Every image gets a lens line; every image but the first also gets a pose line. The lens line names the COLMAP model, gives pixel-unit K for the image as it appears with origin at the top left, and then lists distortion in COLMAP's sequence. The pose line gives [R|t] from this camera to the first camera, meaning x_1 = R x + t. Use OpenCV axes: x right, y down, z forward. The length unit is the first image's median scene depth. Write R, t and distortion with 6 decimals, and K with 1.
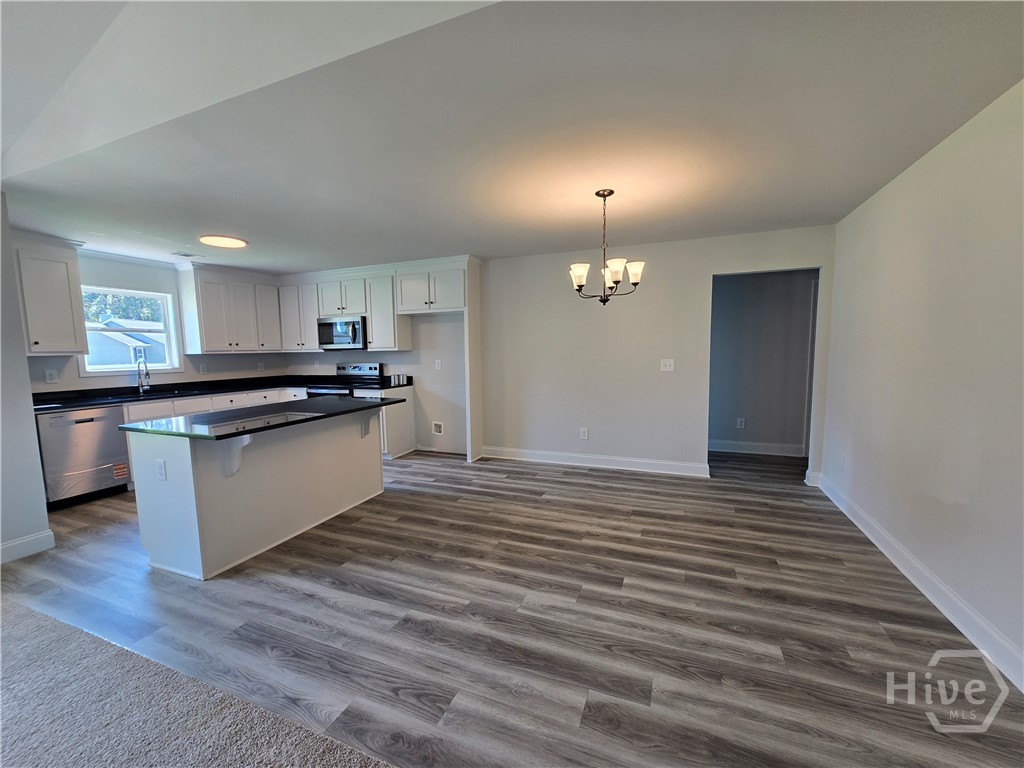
lens RADIAL K [[416.6, 0, 502.6], [0, 416.6, 394.3], [0, 0, 1]] dist [-0.004224, 0.000529]
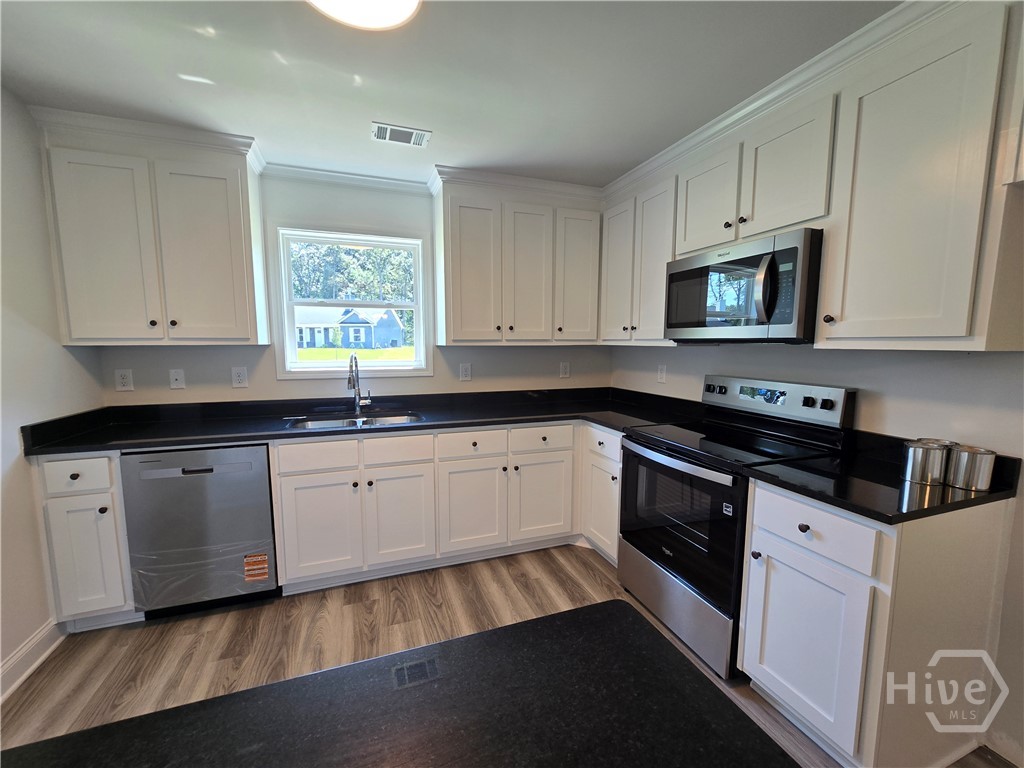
lens RADIAL K [[416.6, 0, 510.1], [0, 416.6, 387.9], [0, 0, 1]] dist [-0.004224, 0.000529]
pose [[0.676186, 0.099401, -0.729995, -0.273941], [-0.090613, 0.994554, 0.051491, -0.078036], [0.731137, 0.031330, 0.681510, 0.696470]]
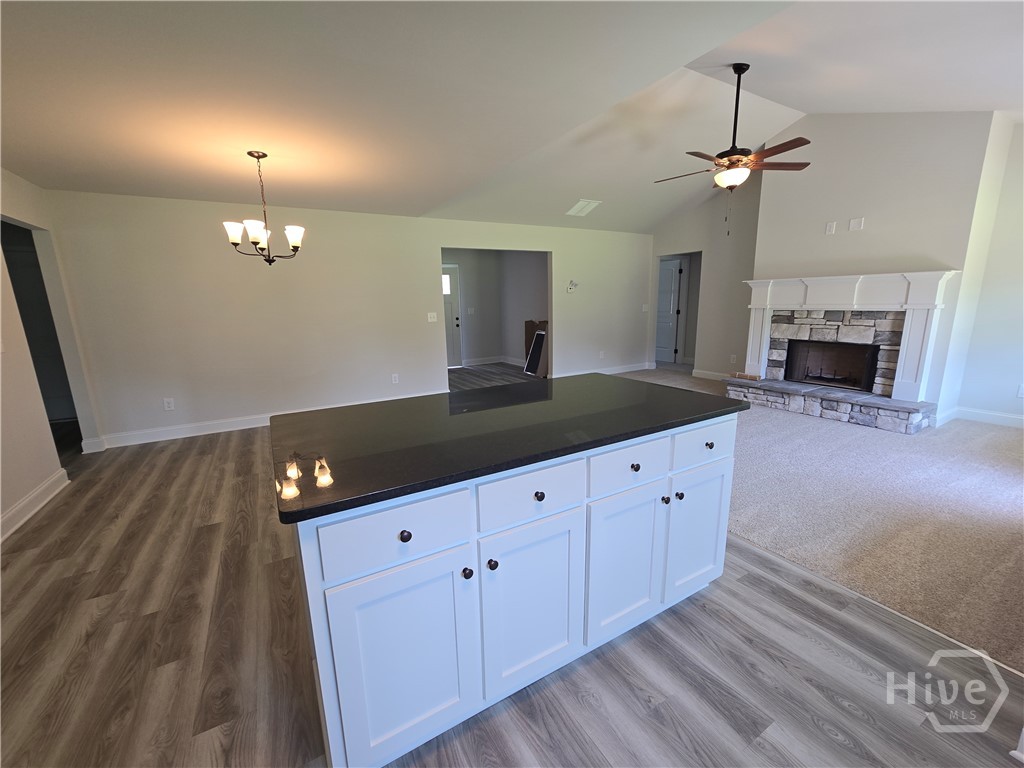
lens RADIAL K [[416.6, 0, 506.8], [0, 416.6, 387.4], [0, 0, 1]] dist [-0.004224, 0.000529]
pose [[-0.797087, -0.085855, 0.597731, -0.528550], [0.101811, 0.956565, 0.273163, -0.087629], [-0.595221, 0.278590, -0.753724, 0.898911]]
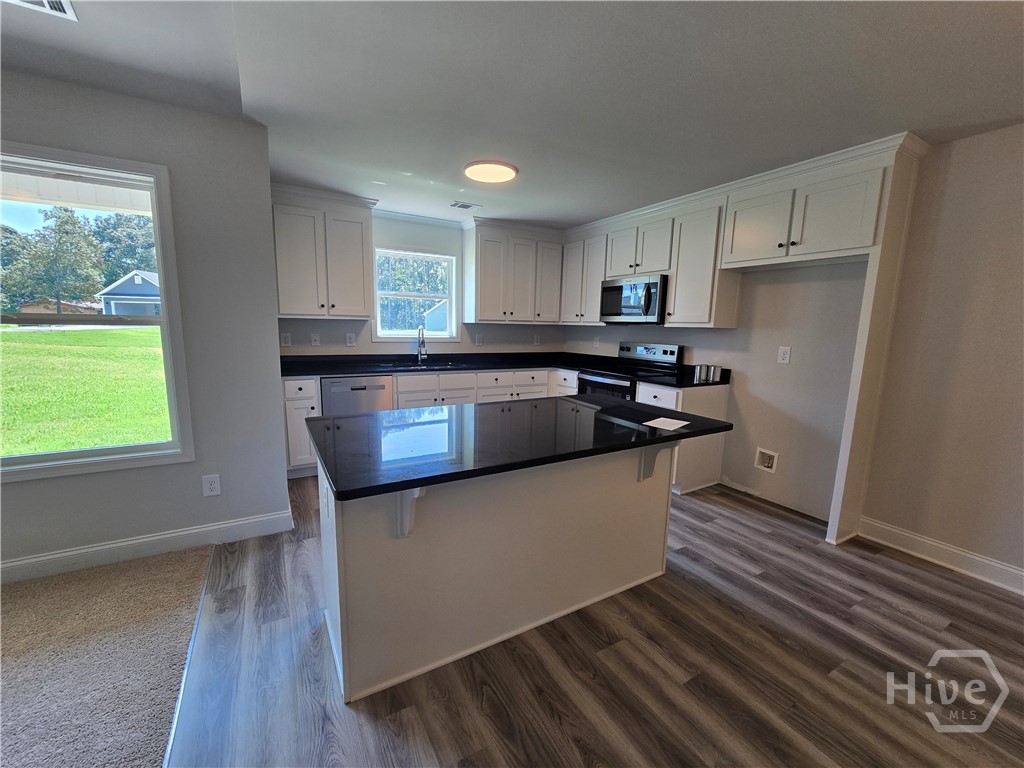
lens RADIAL K [[416.6, 0, 510.9], [0, 416.6, 388.5], [0, 0, 1]] dist [-0.004224, 0.000529]
pose [[0.794562, 0.125912, -0.593984, -0.115614], [-0.099211, 0.992038, 0.077578, -0.034696], [0.599022, -0.002711, 0.800728, 0.330489]]
